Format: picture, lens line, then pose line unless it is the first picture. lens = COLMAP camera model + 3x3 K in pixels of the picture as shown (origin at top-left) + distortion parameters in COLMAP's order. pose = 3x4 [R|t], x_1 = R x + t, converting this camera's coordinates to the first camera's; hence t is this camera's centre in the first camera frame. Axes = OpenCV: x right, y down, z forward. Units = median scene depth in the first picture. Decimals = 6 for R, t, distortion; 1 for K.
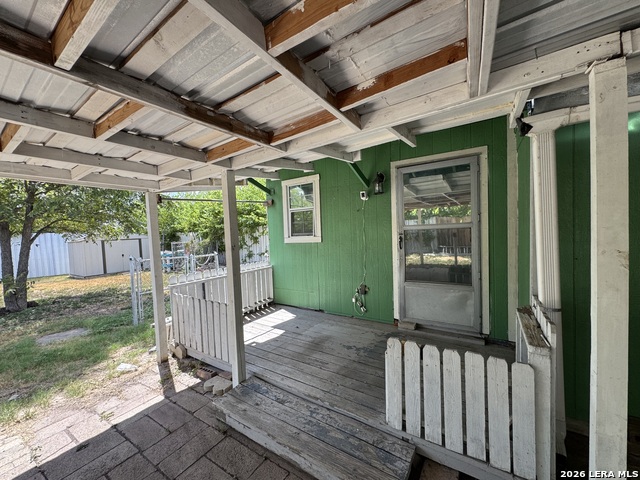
lens RADIAL K [[254.6, 0, 320.0], [0, 254.6, 240.0], [0, 0, 1]] dist [-0.002628, -0.000249]
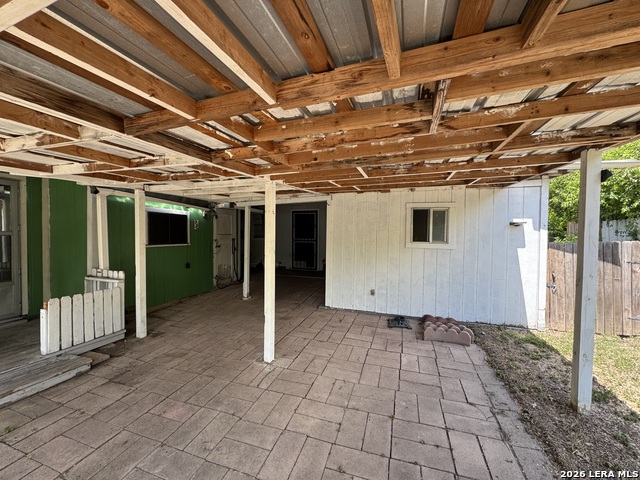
lens RADIAL K [[254.6, 0, 320.0], [0, 254.6, 240.0], [0, 0, 1]] dist [-0.002628, -0.000249]
pose [[-0.246349, 0.014034, 0.969080, -1.028320], [0.026778, 0.999612, -0.007669, 0.028709], [-0.968811, 0.024060, -0.246629, -0.182007]]
